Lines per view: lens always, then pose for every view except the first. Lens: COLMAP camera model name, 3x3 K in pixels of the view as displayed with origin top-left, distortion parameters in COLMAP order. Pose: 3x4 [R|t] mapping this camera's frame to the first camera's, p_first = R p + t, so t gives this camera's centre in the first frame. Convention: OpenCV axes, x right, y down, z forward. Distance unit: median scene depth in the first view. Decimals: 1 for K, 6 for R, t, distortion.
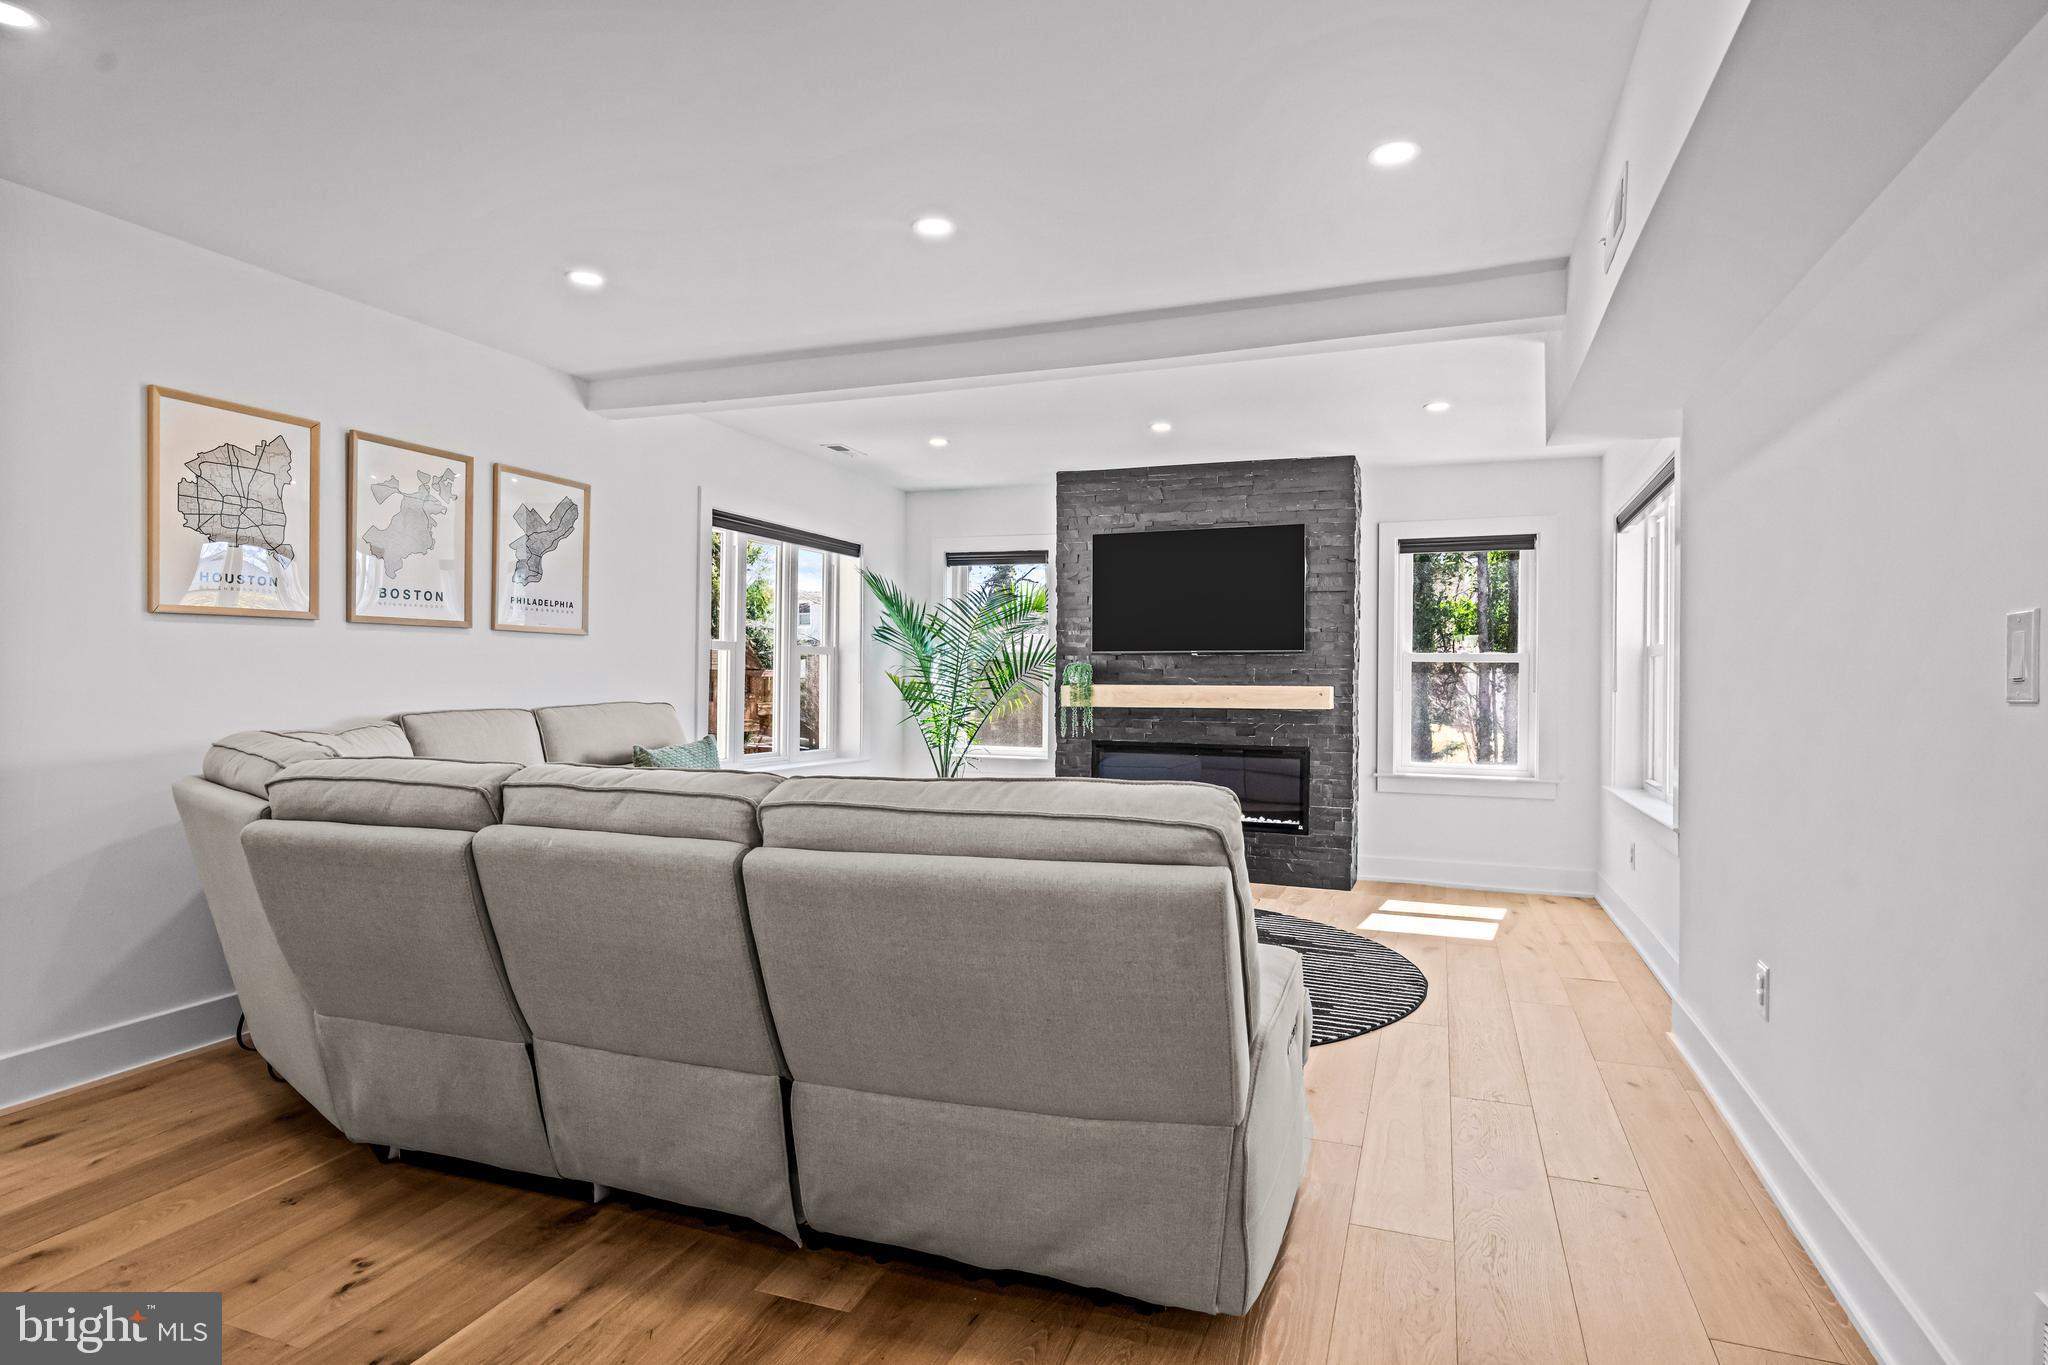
lens RADIAL K [[1095.5, 0, 1017.4], [0, 1095.5, 684.6], [0, 0, 1]] dist [0.000097, -0.000883]
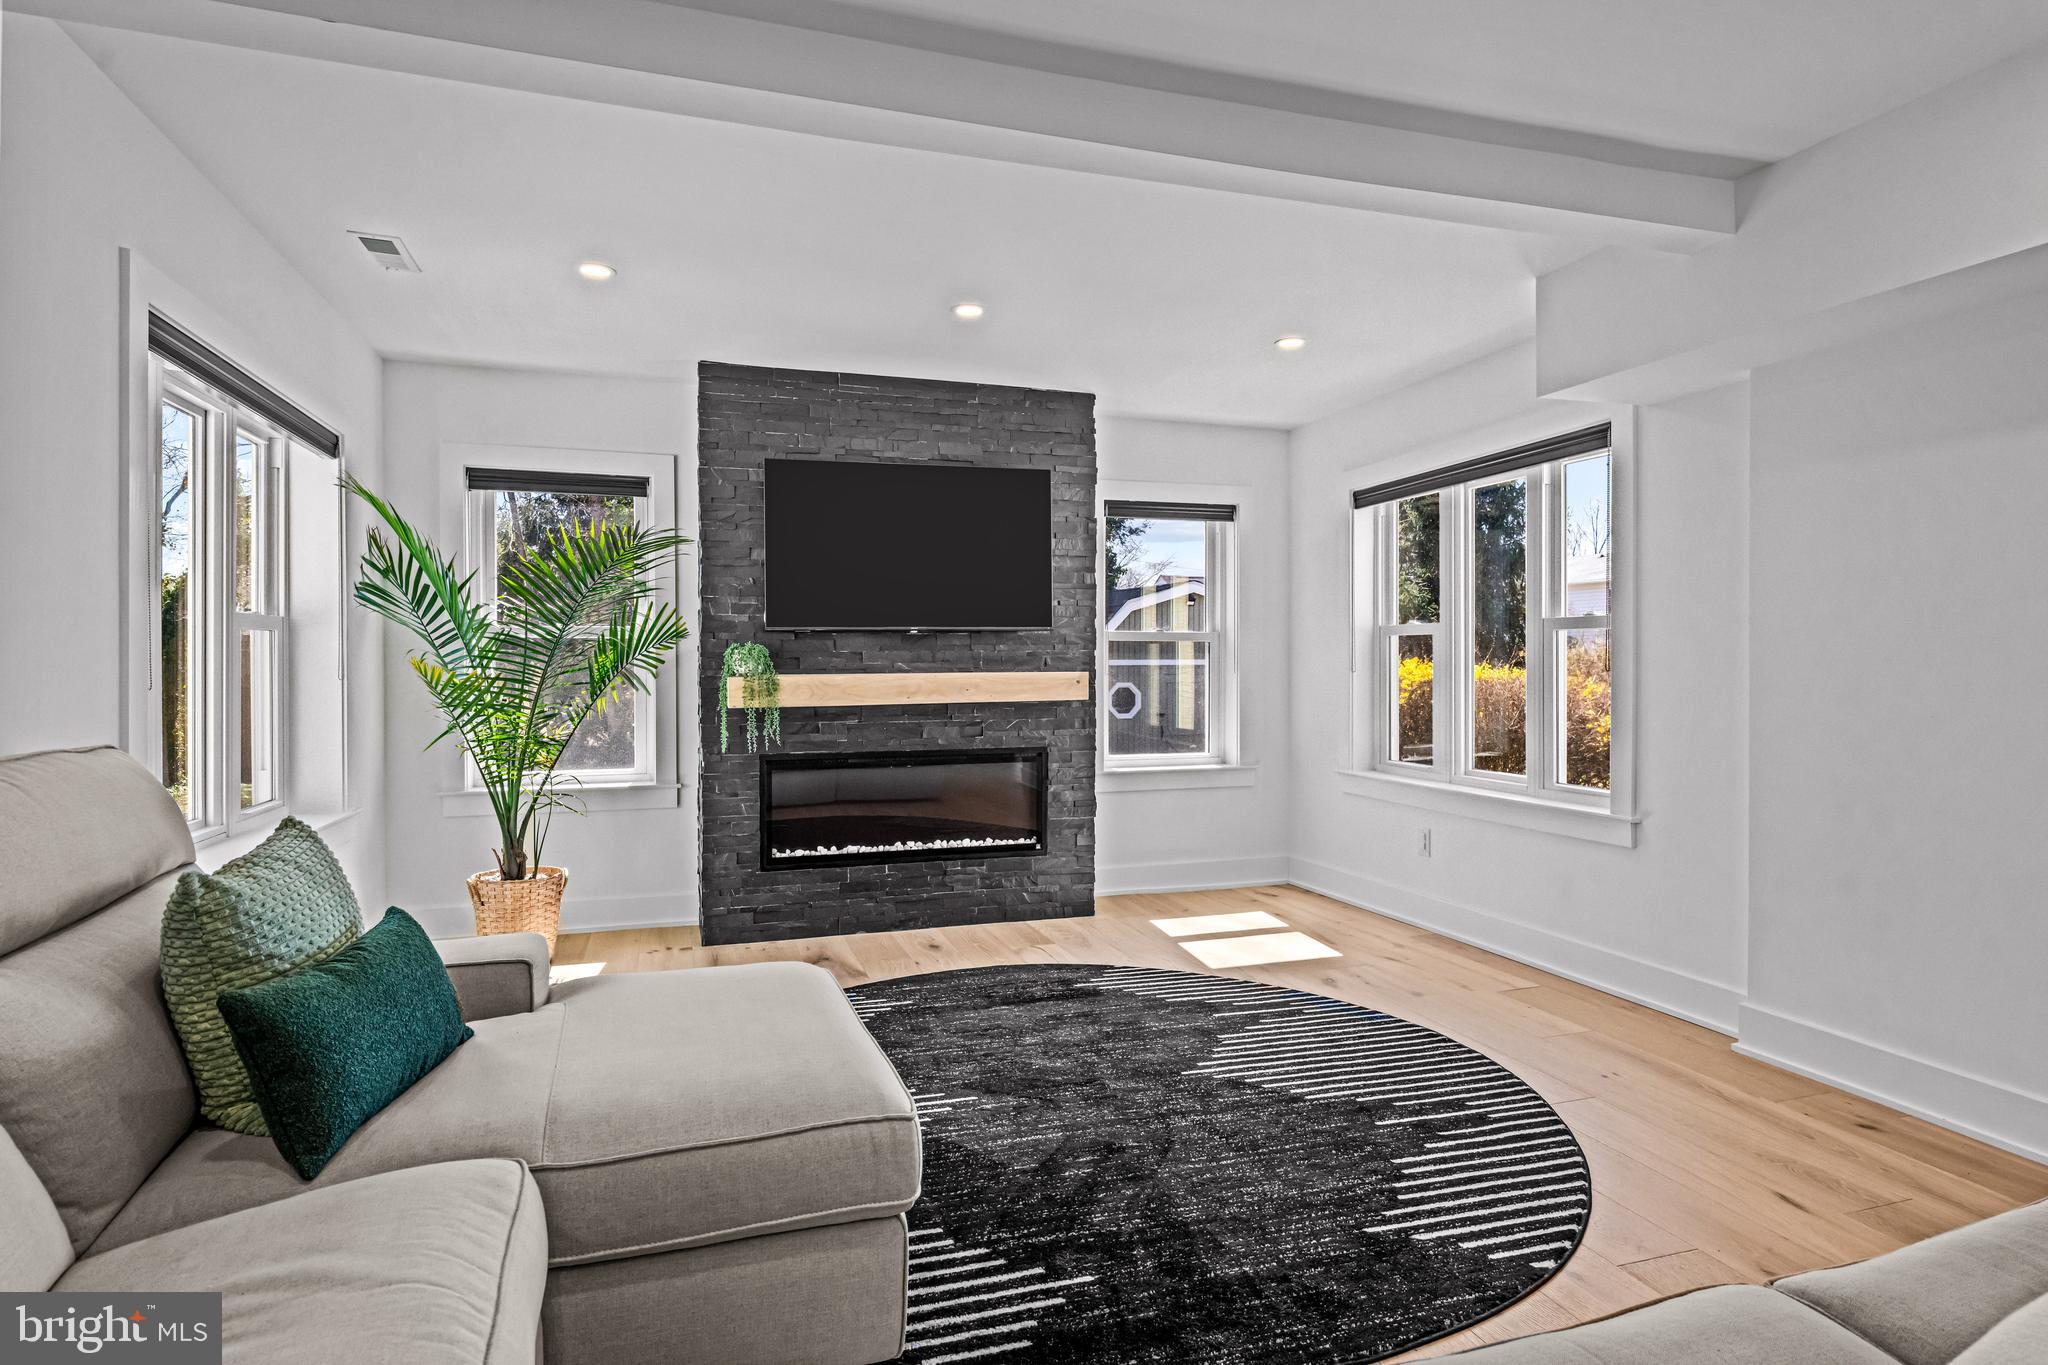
lens RADIAL K [[1095.5, 0, 1027.8], [0, 1095.5, 667.8], [0, 0, 1]] dist [0.000097, -0.000883]
pose [[0.773875, -0.017030, 0.633110, -0.249687], [0.012432, 0.999854, 0.011699, -0.010777], [-0.633217, -0.001183, 0.773974, 0.366012]]
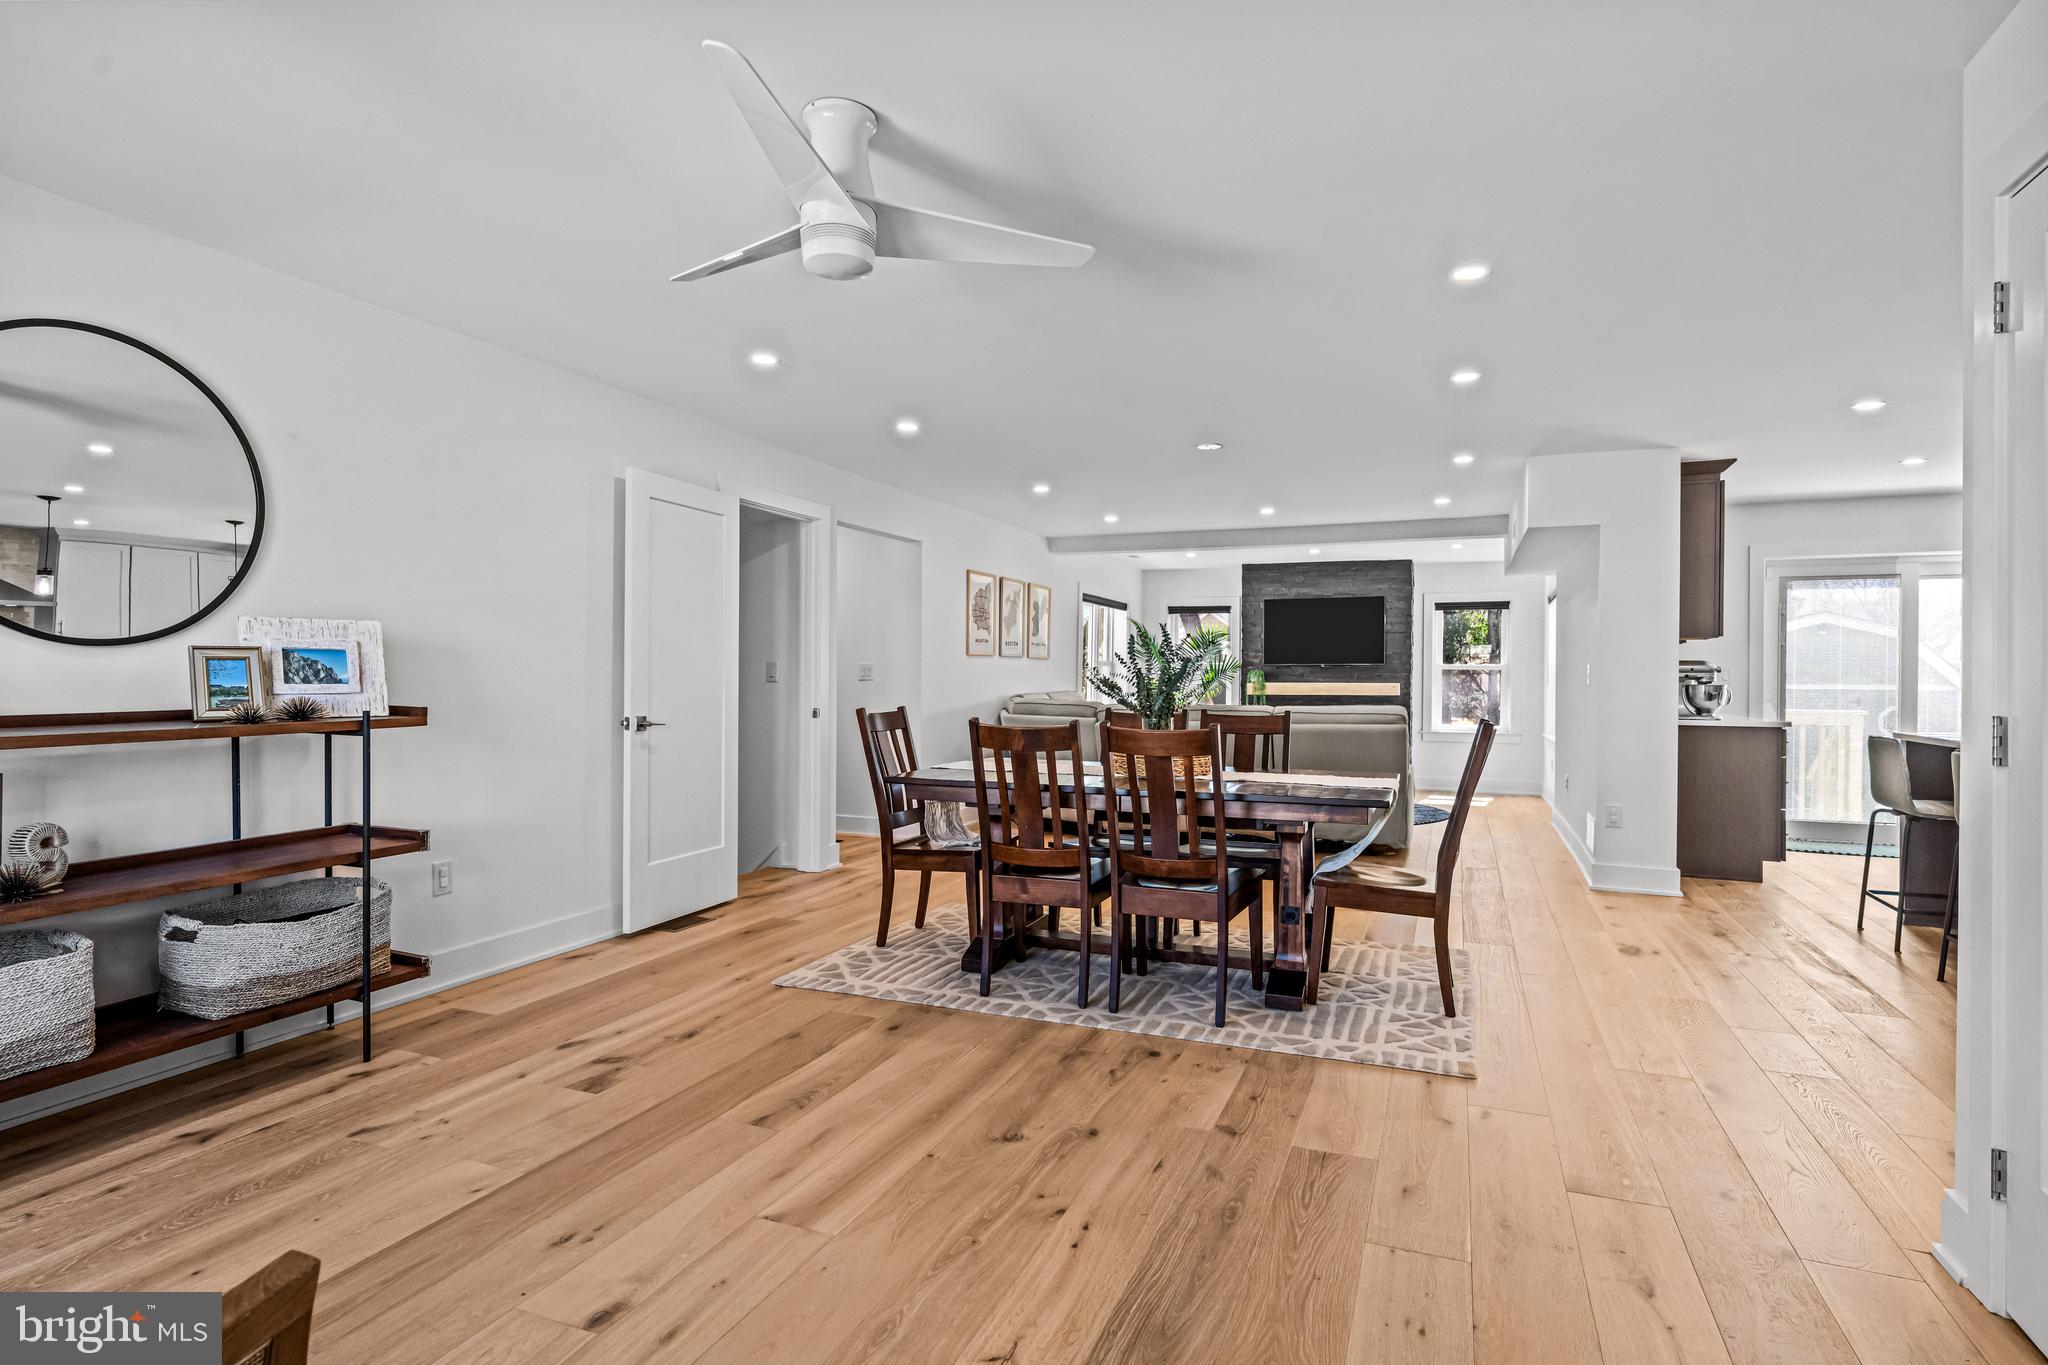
lens RADIAL K [[1052.3, 0, 1024.4], [0, 1052.3, 686.1], [0, 0, 1]] dist [-0.001380, 0.000023]
pose [[0.999675, -0.002958, -0.025333, -0.290962], [0.002930, 0.999995, -0.001143, 0.006870], [0.025336, 0.001068, 0.999678, -0.768649]]
